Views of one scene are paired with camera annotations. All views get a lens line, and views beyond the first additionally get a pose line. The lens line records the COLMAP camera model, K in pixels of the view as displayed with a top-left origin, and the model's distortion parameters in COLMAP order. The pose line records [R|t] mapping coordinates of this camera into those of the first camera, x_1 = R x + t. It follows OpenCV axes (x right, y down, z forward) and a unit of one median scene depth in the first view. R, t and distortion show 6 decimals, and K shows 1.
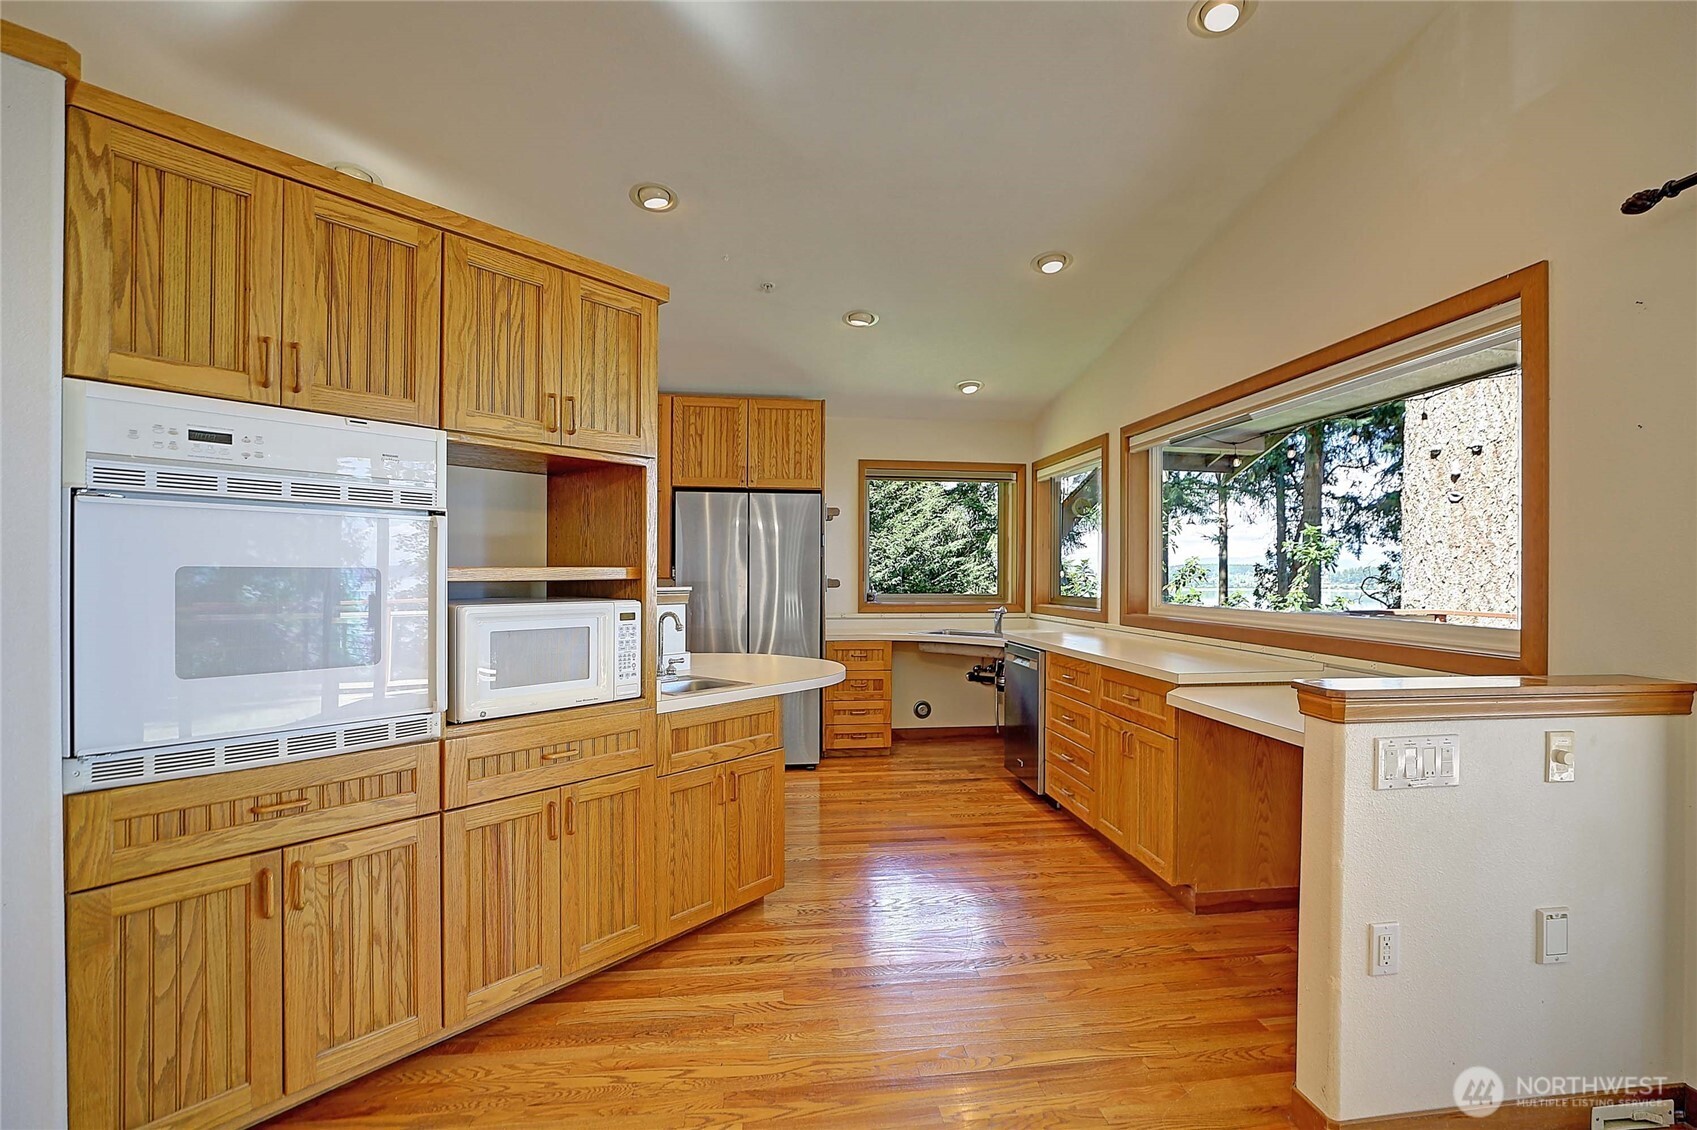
lens RADIAL K [[783.7, 0, 858.2], [0, 783.7, 579.4], [0, 0, 1]] dist [-0.023990, 0.004218]
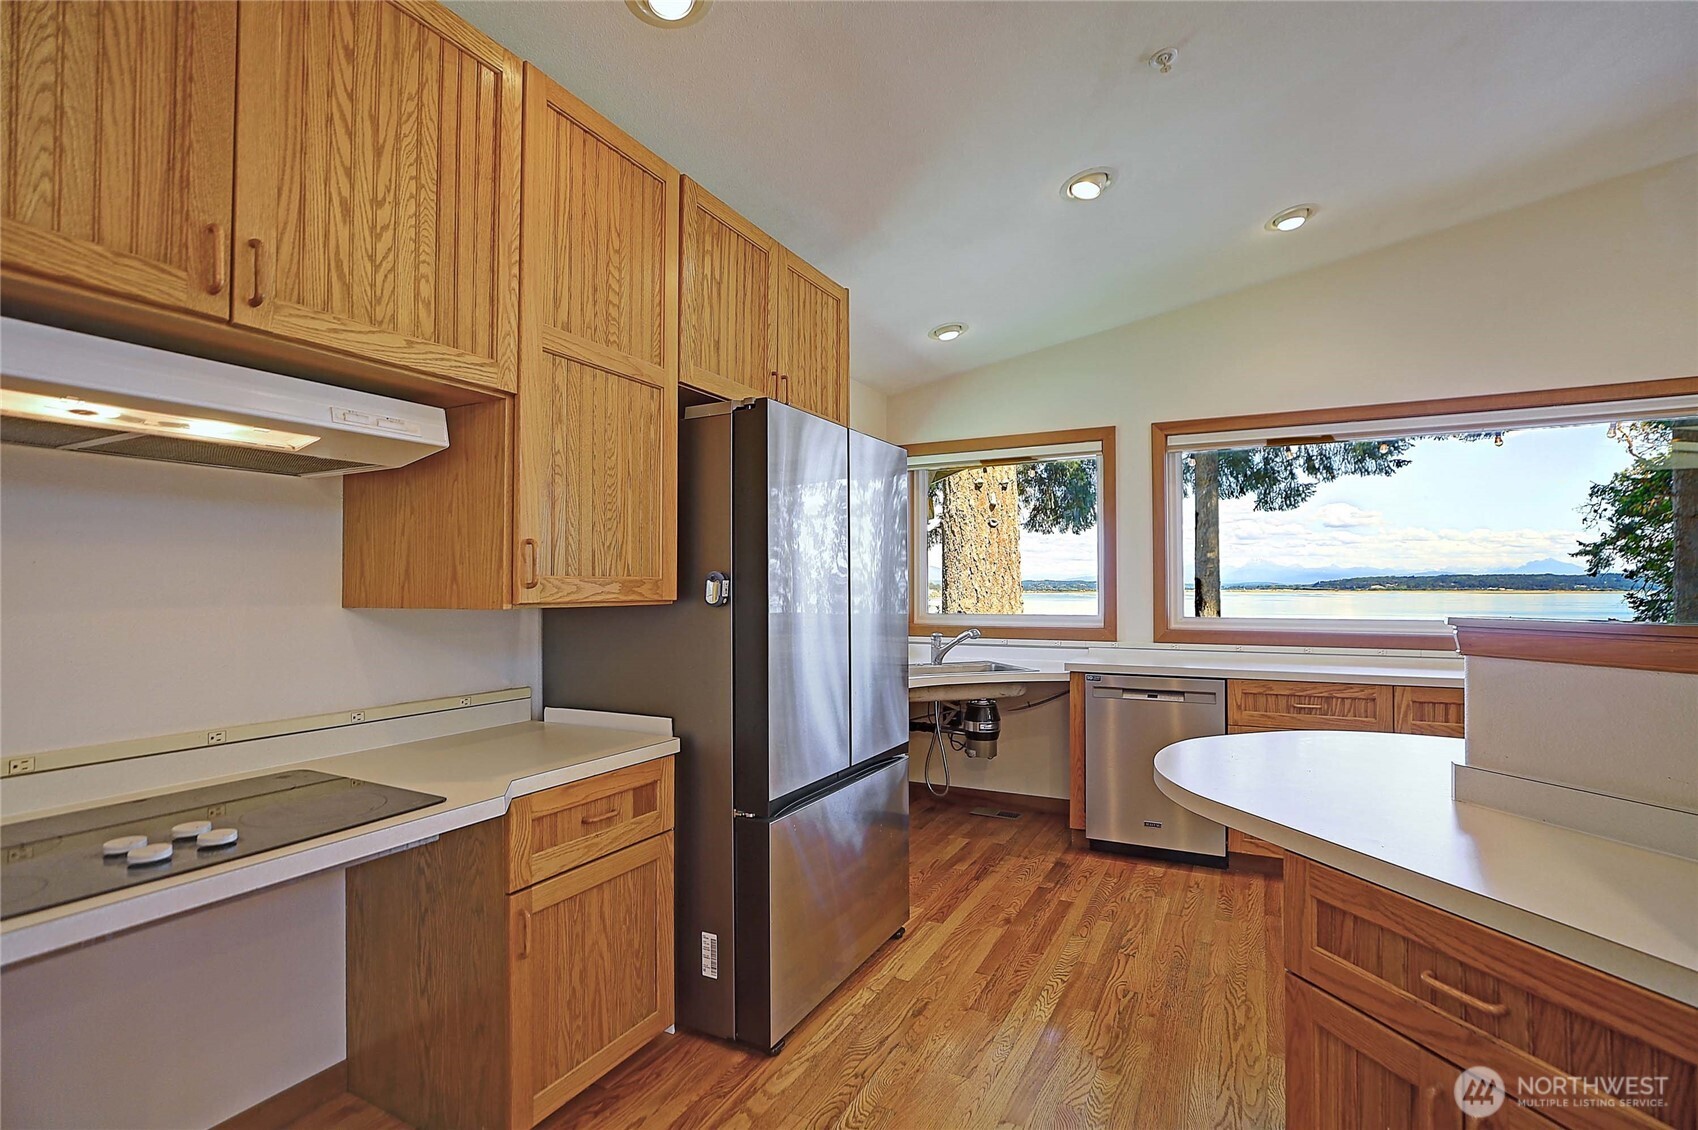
lens RADIAL K [[784.2, 0, 858.9], [0, 784.2, 565.0], [0, 0, 1]] dist [-0.023990, 0.004218]
pose [[0.572017, 0.019952, 0.819999, -1.244765], [0.009458, 0.999477, -0.030917, -0.011947], [-0.820187, 0.025441, 0.571529, 1.600173]]
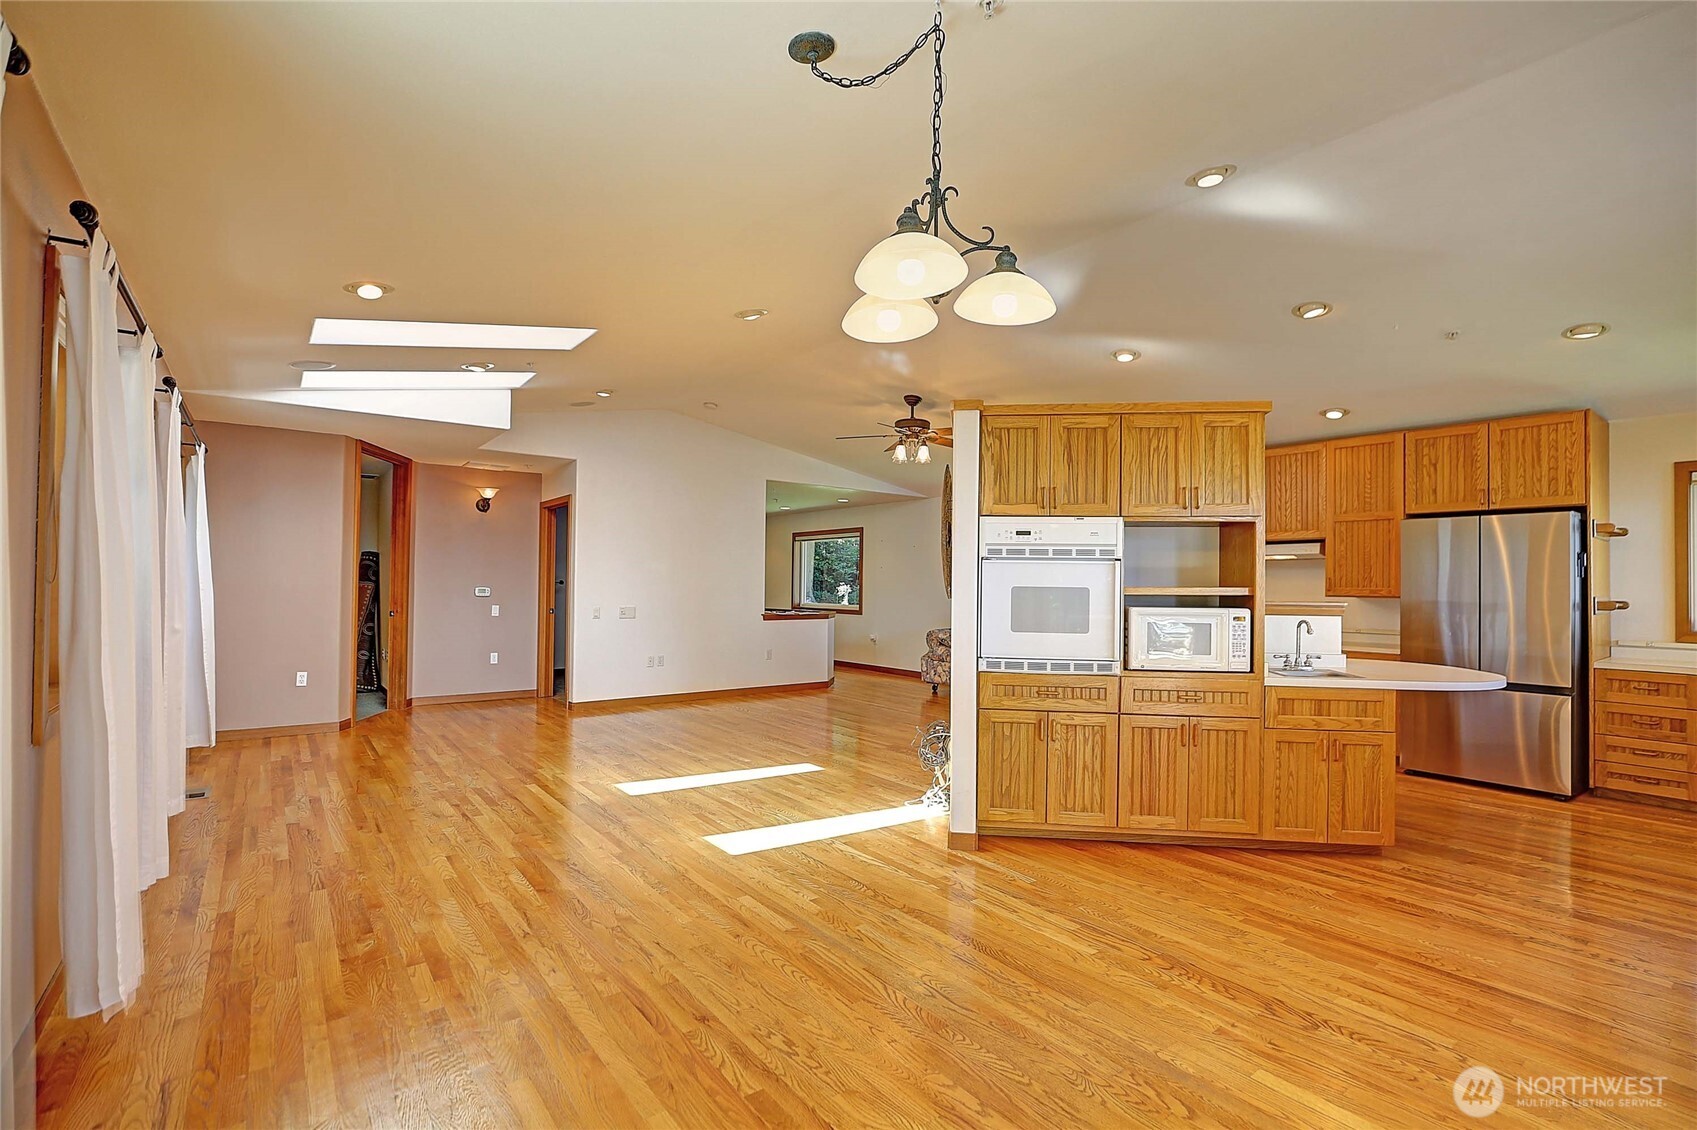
lens RADIAL K [[783.7, 0, 842.4], [0, 783.7, 579.2], [0, 0, 1]] dist [-0.023990, 0.004218]
pose [[0.481885, -0.005011, -0.876220, 0.794447], [-0.016100, 0.999764, -0.014572, 0.004000], [0.876086, 0.021130, 0.481691, -0.519131]]
